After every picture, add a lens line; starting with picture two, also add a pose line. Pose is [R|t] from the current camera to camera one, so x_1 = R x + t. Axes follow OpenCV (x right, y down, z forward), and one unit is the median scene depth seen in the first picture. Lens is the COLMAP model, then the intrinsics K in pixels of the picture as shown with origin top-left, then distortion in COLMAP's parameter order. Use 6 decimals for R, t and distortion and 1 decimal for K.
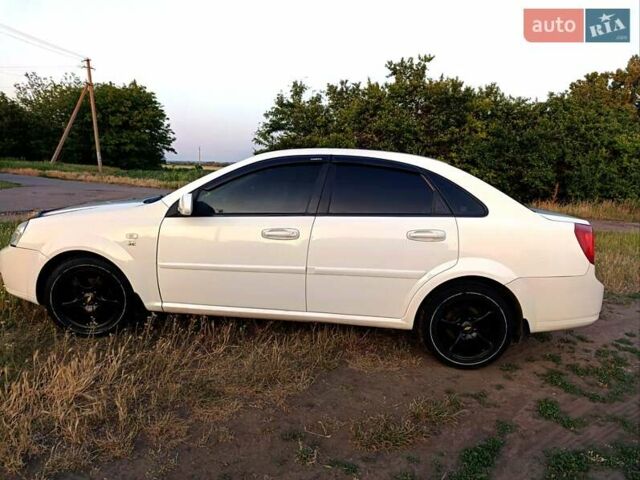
lens RADIAL K [[442.5, 0, 329.6], [0, 442.5, 239.2], [0, 0, 1]] dist [0.004481, -0.003792]
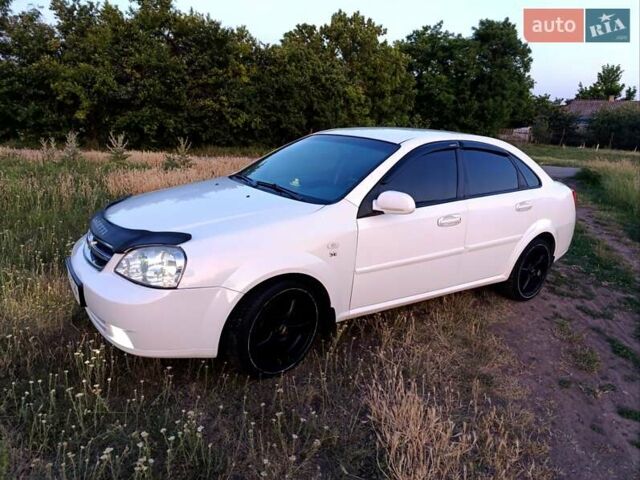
lens RADIAL K [[442.5, 0, 329.6], [0, 442.5, 239.2], [0, 0, 1]] dist [0.004481, -0.003792]
pose [[0.785301, -0.153945, 0.599669, -0.164437], [0.069596, 0.984404, 0.161572, -0.026598], [-0.615190, -0.085148, 0.783767, 0.059374]]
